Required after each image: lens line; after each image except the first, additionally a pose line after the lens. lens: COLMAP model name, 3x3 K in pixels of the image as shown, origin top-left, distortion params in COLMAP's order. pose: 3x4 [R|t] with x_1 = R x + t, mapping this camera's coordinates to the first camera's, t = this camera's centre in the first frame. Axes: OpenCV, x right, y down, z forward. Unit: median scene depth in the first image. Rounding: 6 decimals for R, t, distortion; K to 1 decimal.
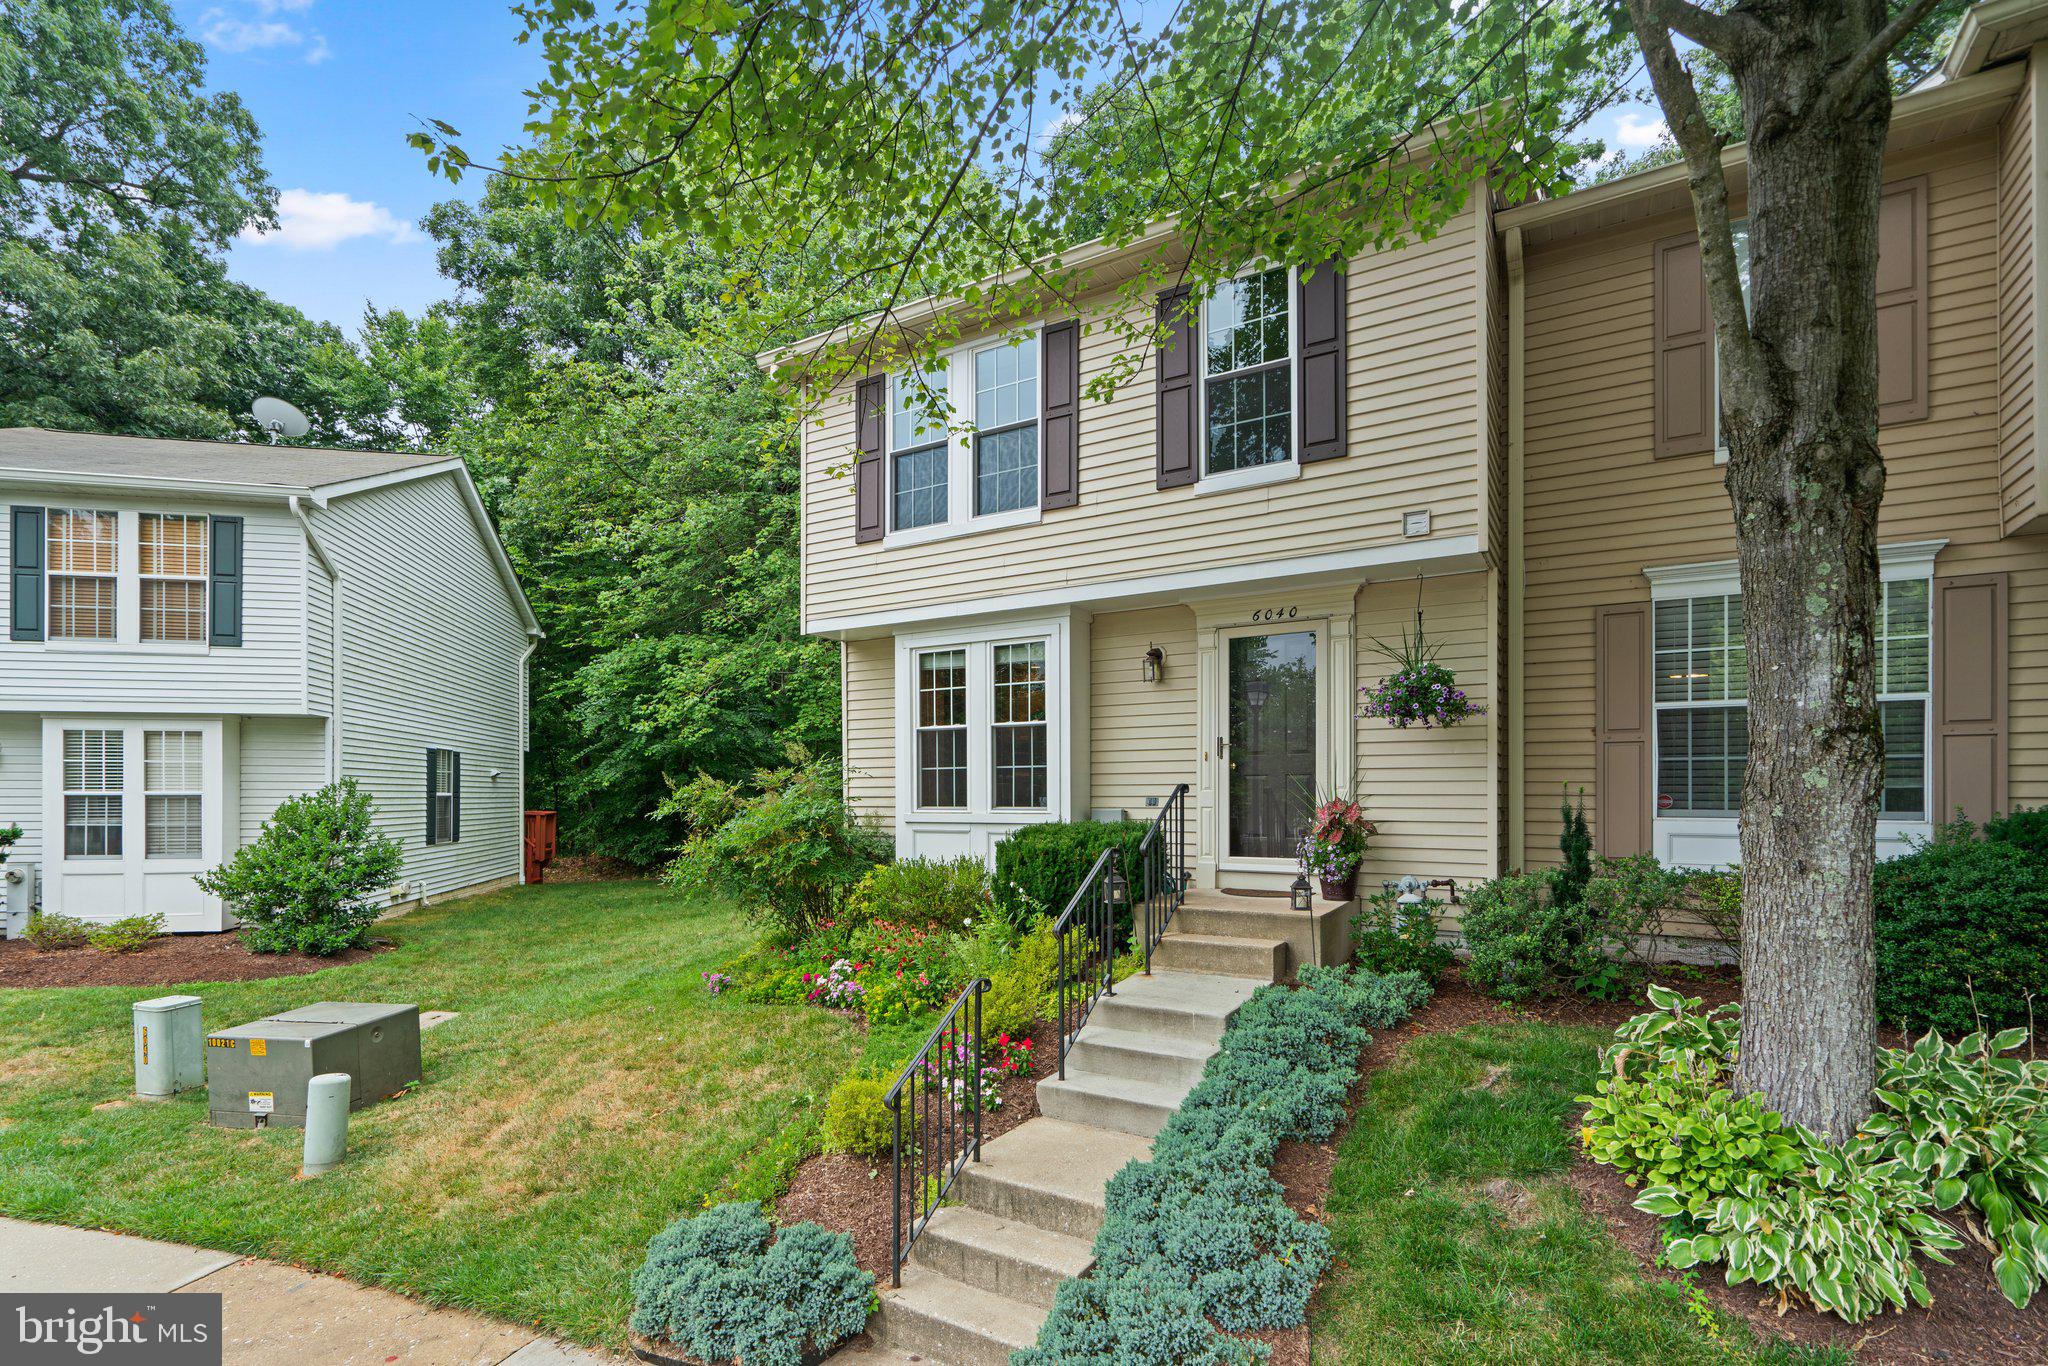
lens RADIAL K [[932.8, 0, 1030.5], [0, 932.8, 715.5], [0, 0, 1]] dist [-0.002423, 0.001331]
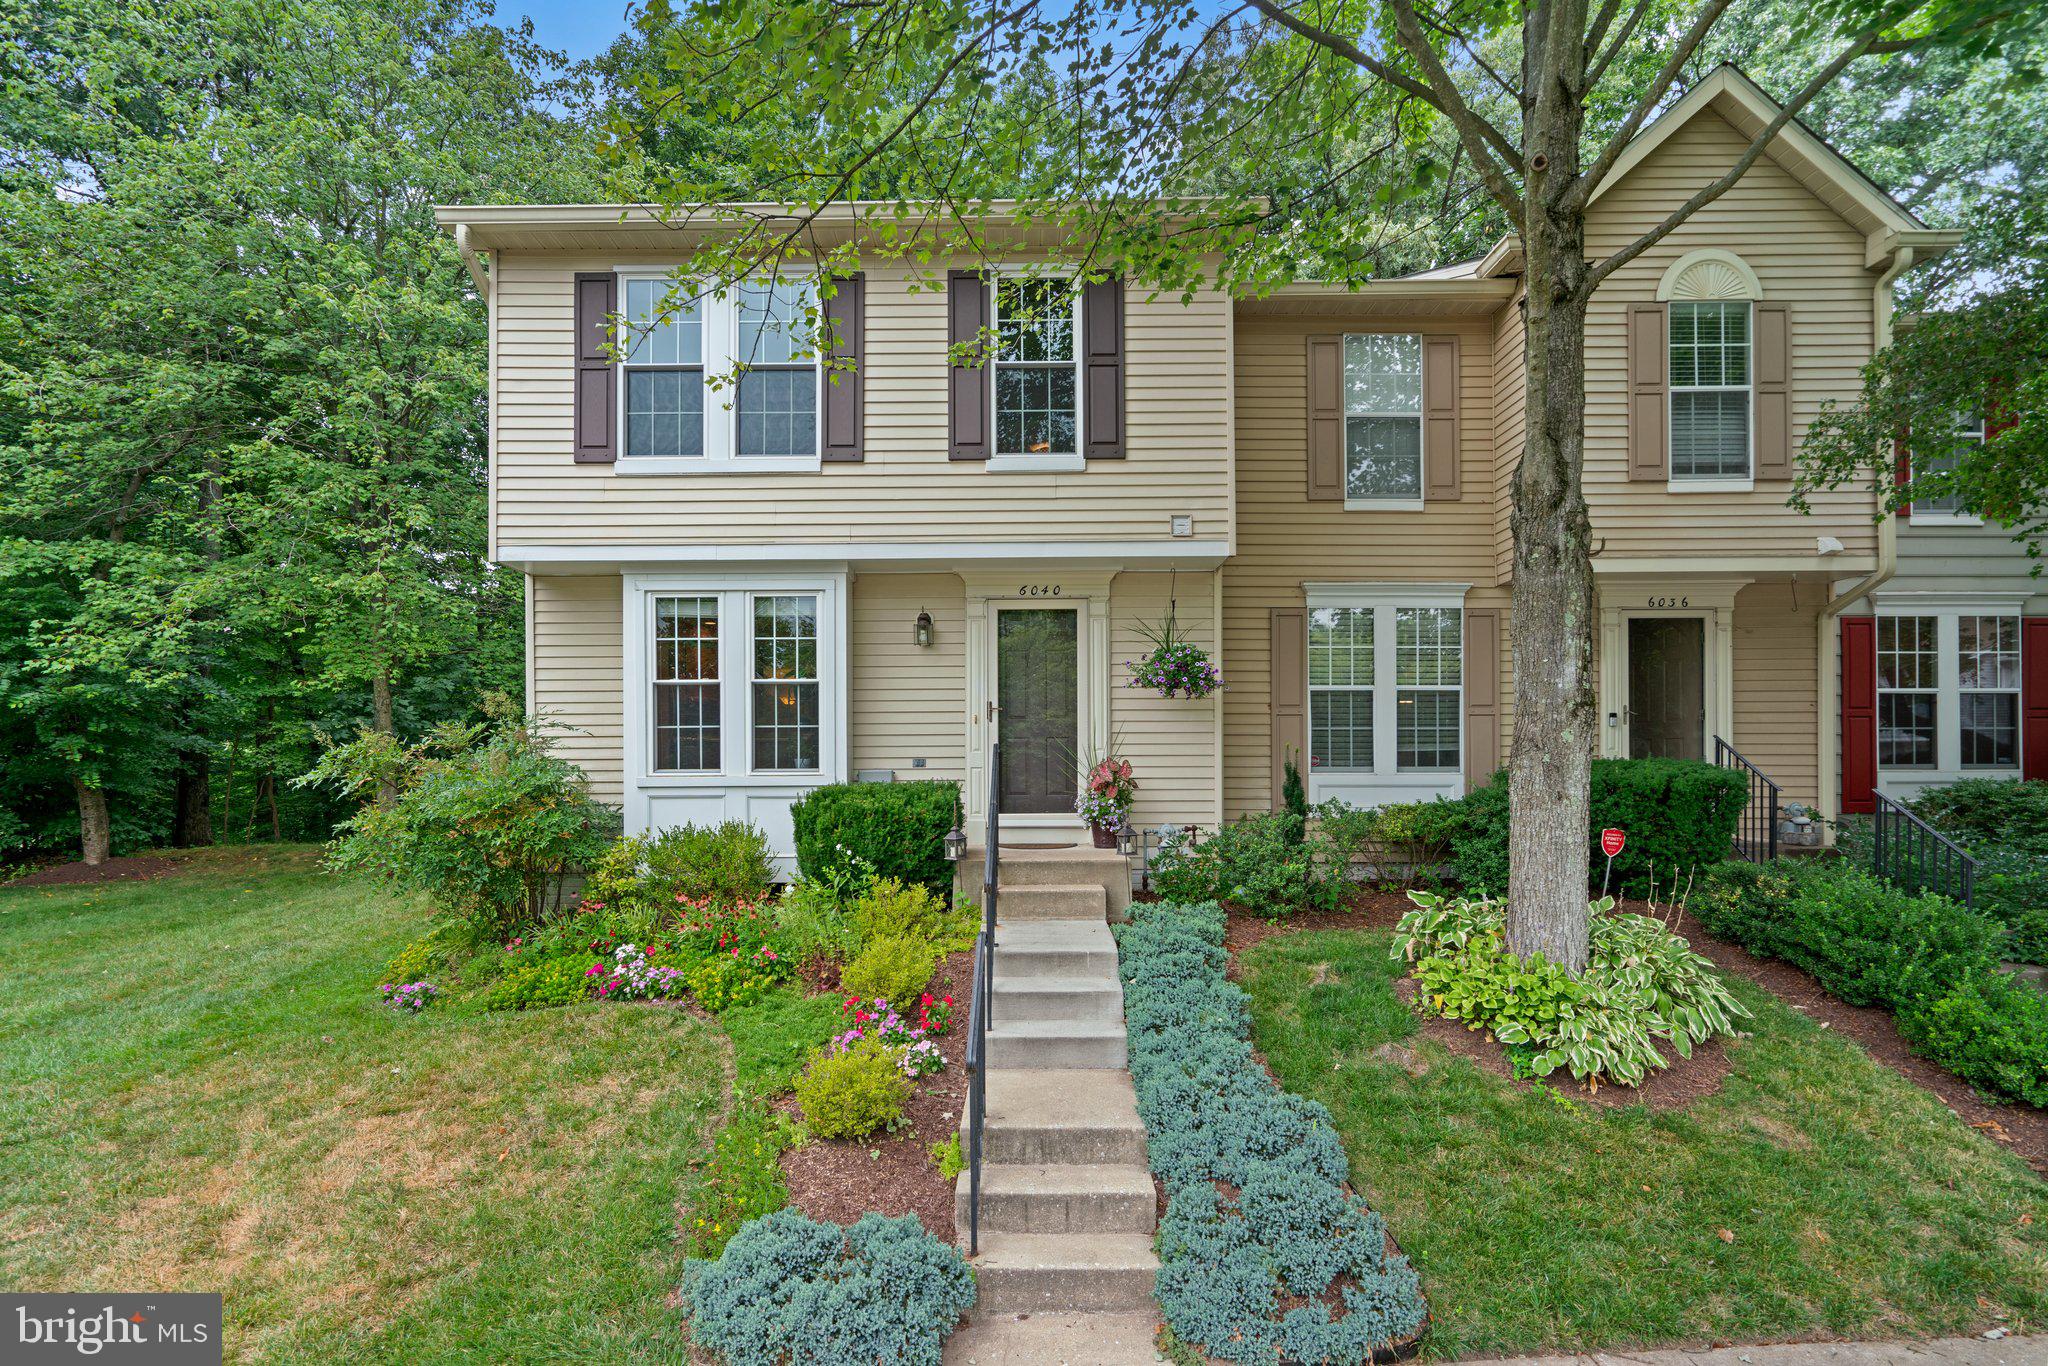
lens RADIAL K [[918.6, 0, 1022.2], [0, 918.6, 685.4], [0, 0, 1]] dist [-0.004494, 0.000812]
pose [[0.860715, 0.041131, 0.507423, -0.305776], [-0.038815, 0.999132, -0.015148, 0.020050], [-0.507605, -0.006658, 0.861564, 0.083676]]
